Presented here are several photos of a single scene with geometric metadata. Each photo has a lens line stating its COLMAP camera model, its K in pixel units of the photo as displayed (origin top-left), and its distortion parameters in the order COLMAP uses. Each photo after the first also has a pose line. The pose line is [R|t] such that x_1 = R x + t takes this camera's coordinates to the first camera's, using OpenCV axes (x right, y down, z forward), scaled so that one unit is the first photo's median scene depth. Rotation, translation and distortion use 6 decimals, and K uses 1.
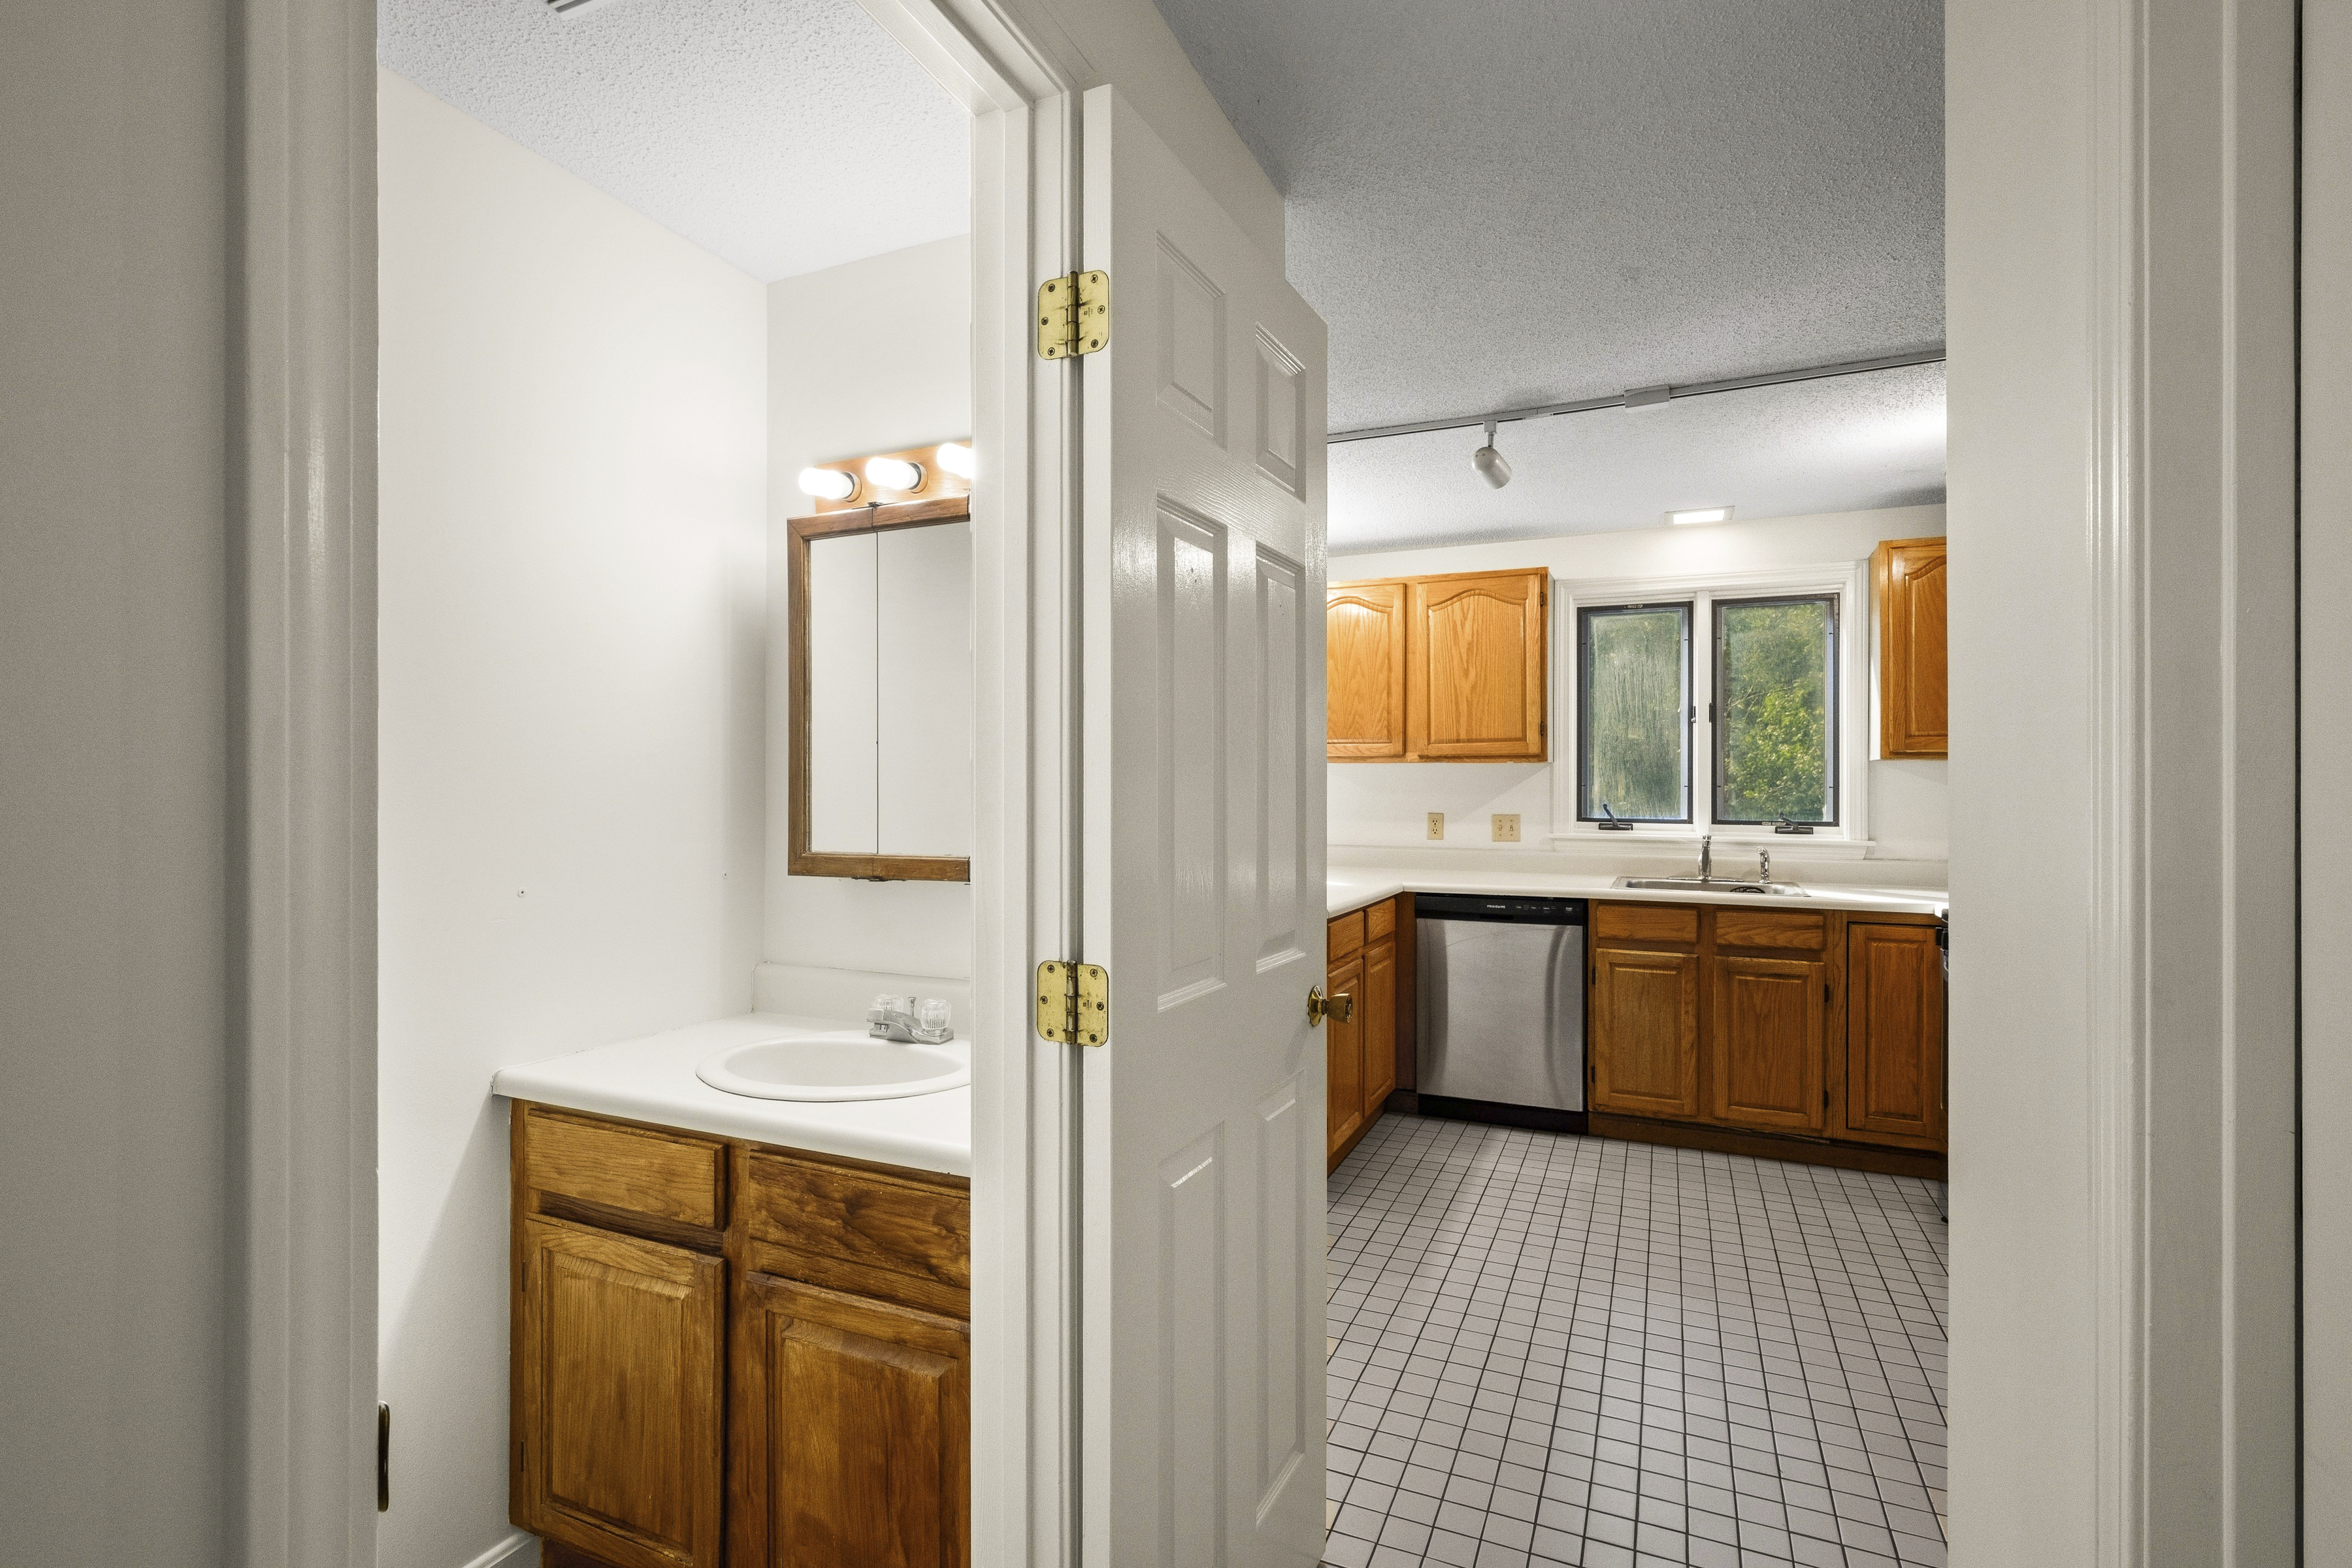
lens RADIAL K [[1102.4, 0, 1177.5], [0, 1102.4, 789.4], [0, 0, 1]] dist [-0.001826, -0.000108]
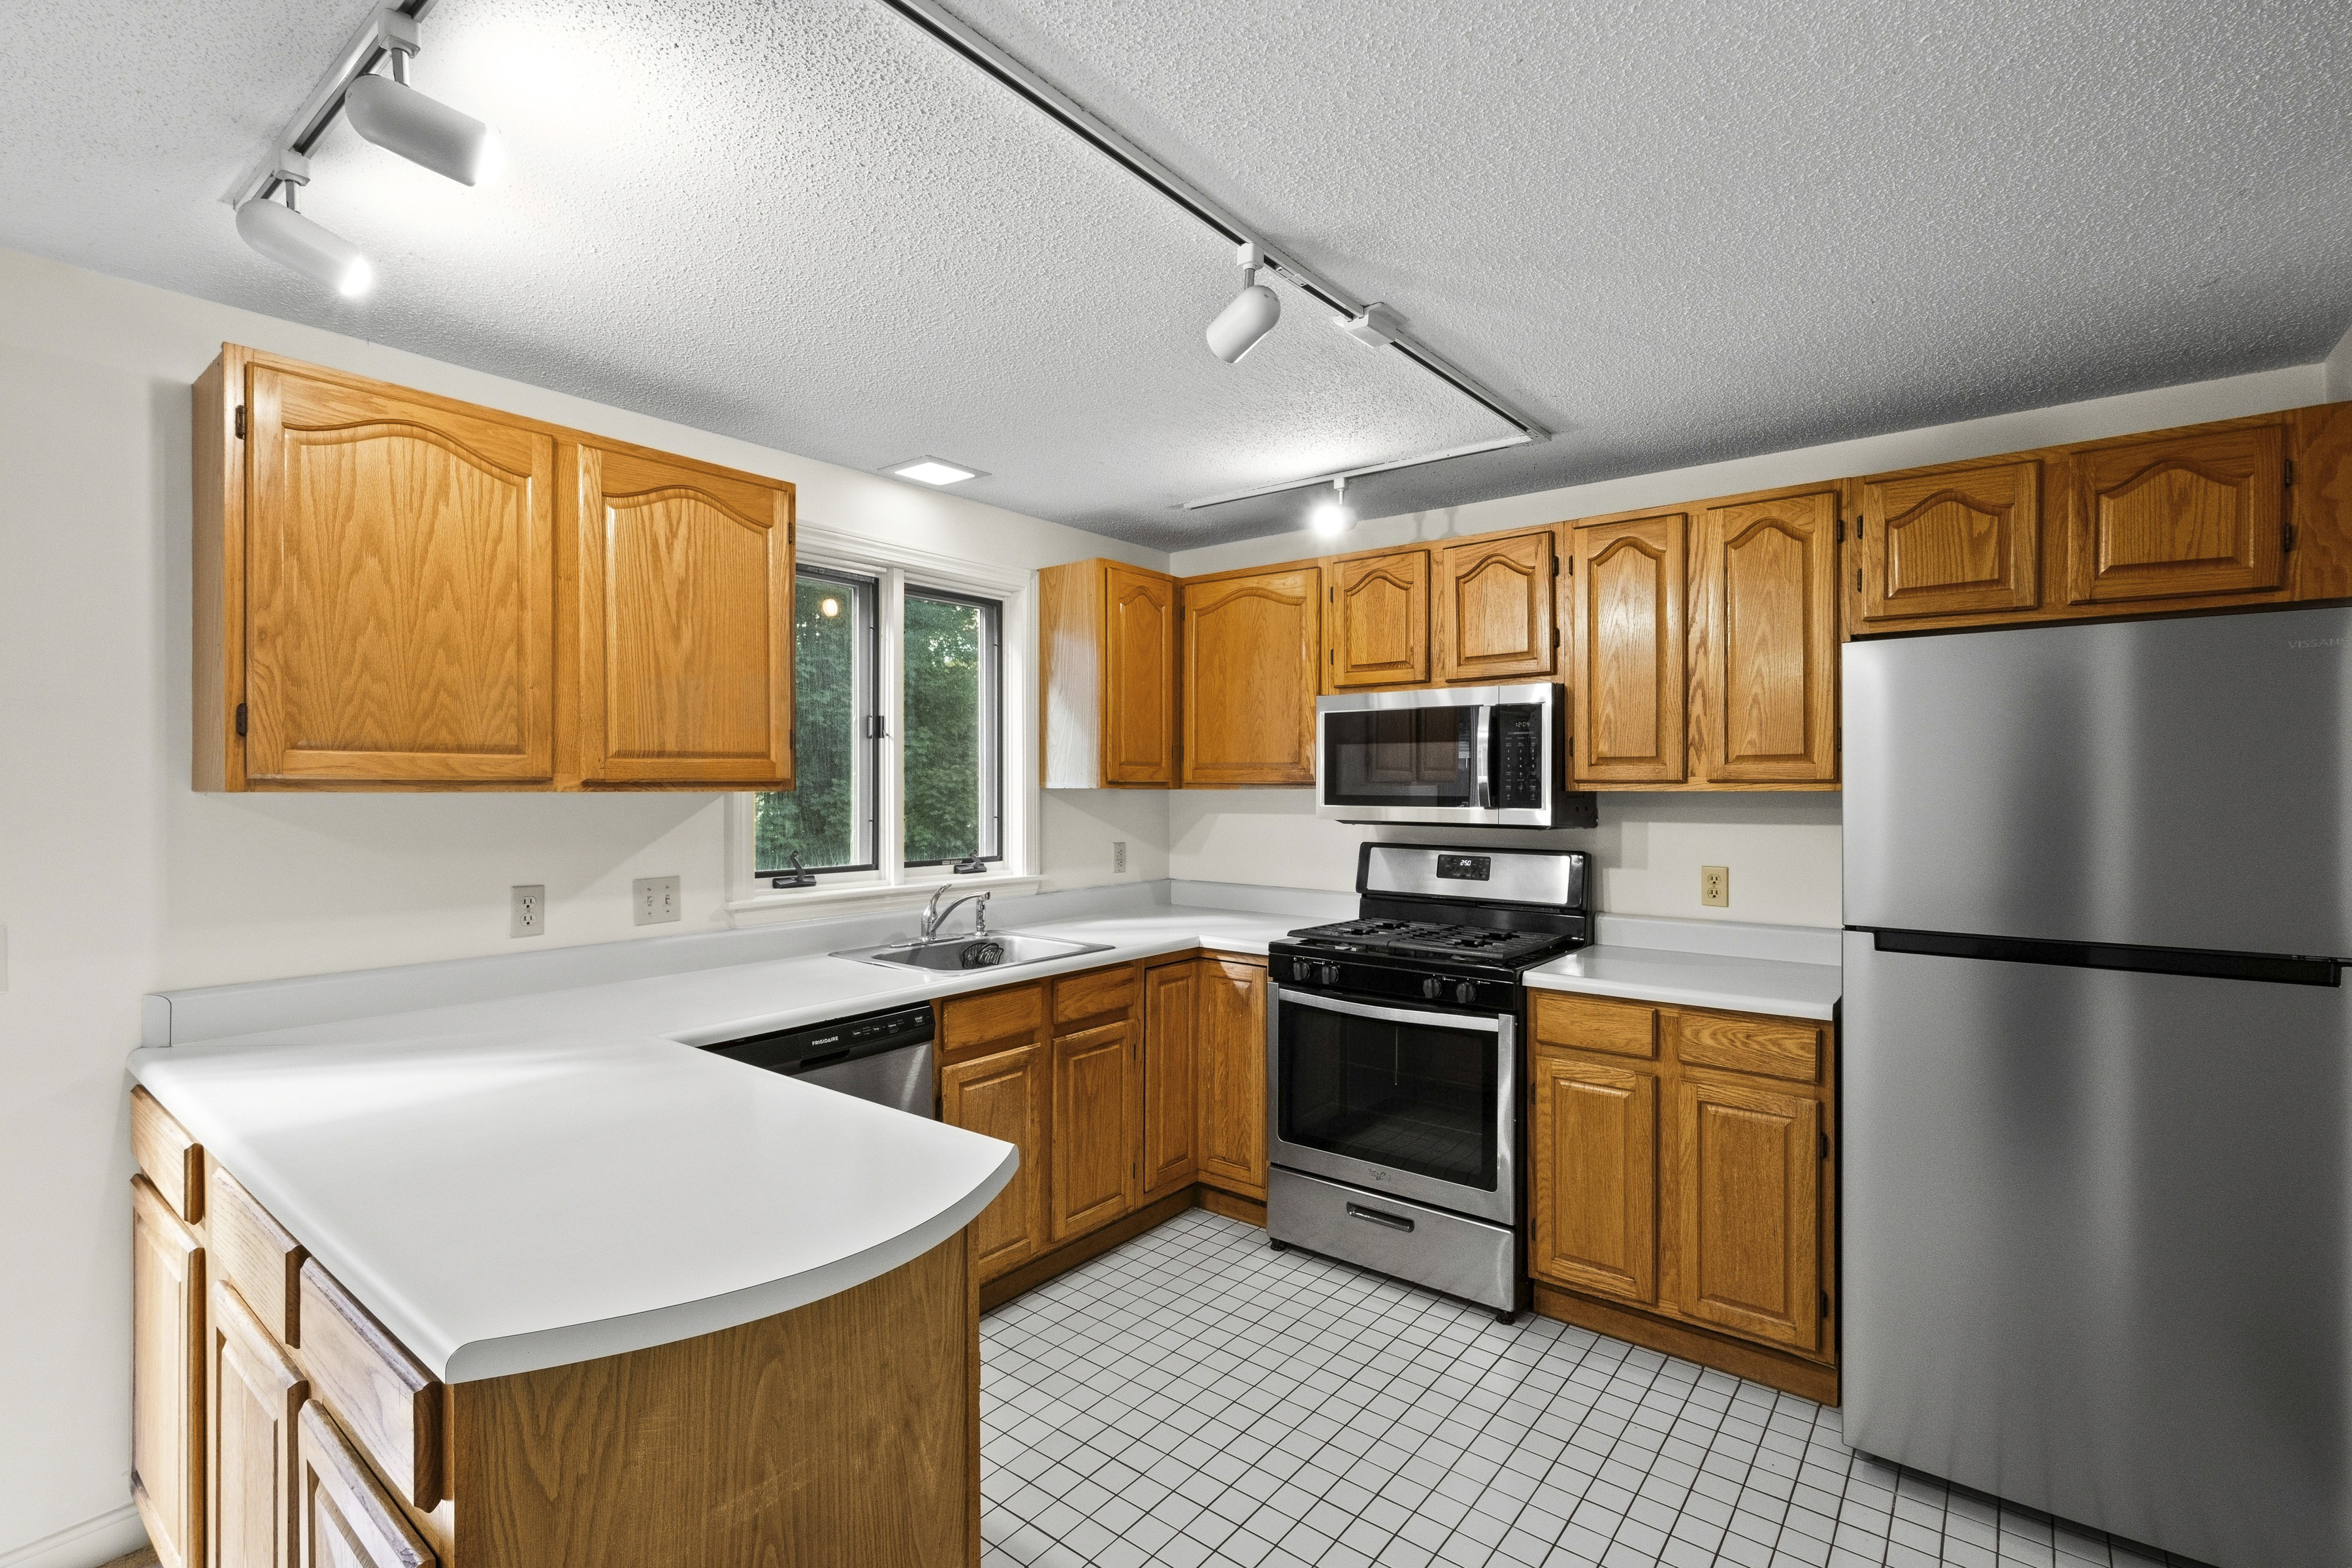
lens RADIAL K [[1065.1, 0, 1182.8], [0, 1065.1, 785.6], [0, 0, 1]] dist [-0.000852, -0.000163]
pose [[0.241994, -0.005348, 0.970263, -0.204694], [0.003472, 0.999983, 0.004646, -0.030564], [-0.970271, 0.002245, 0.242009, 0.631852]]
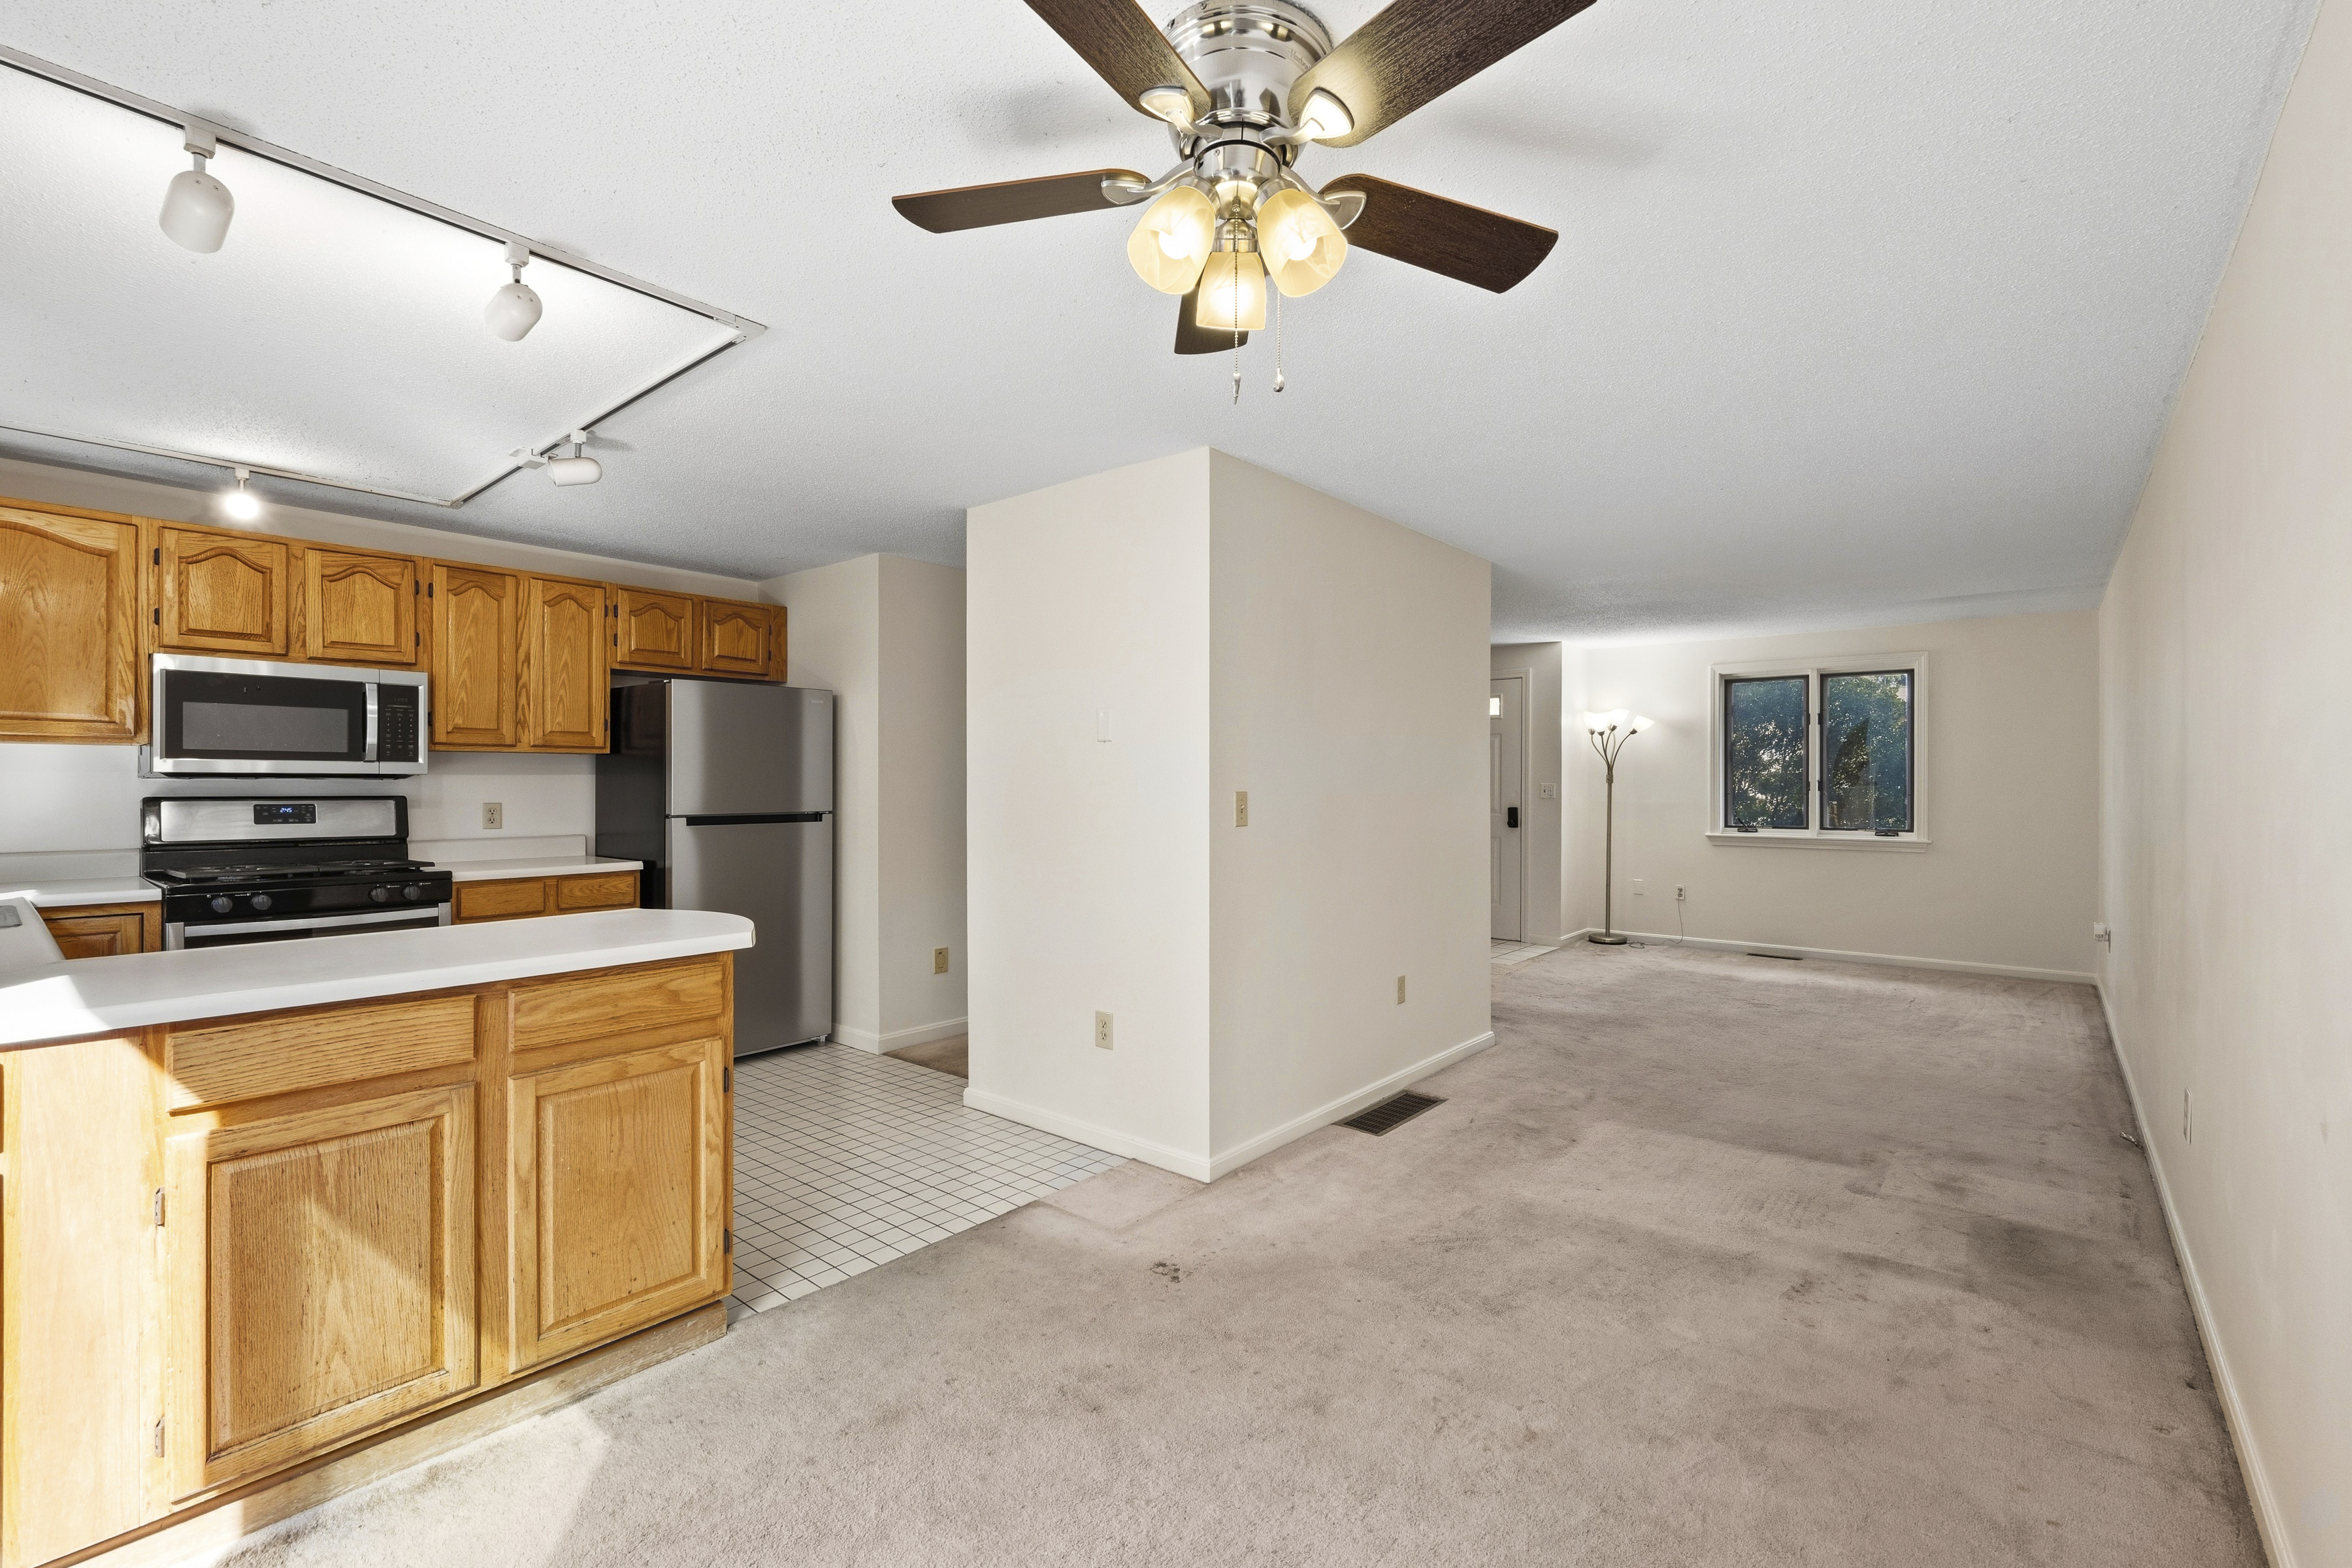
lens RADIAL K [[1011.1, 0, 1176.0], [0, 1011.1, 784.0], [0, 0, 1]] dist [0.000723, 0.000399]
pose [[-0.961938, -0.004909, 0.273225, -0.381105], [-0.003385, 0.999976, 0.006052, -0.000081], [-0.273248, 0.004897, -0.961931, 1.257014]]
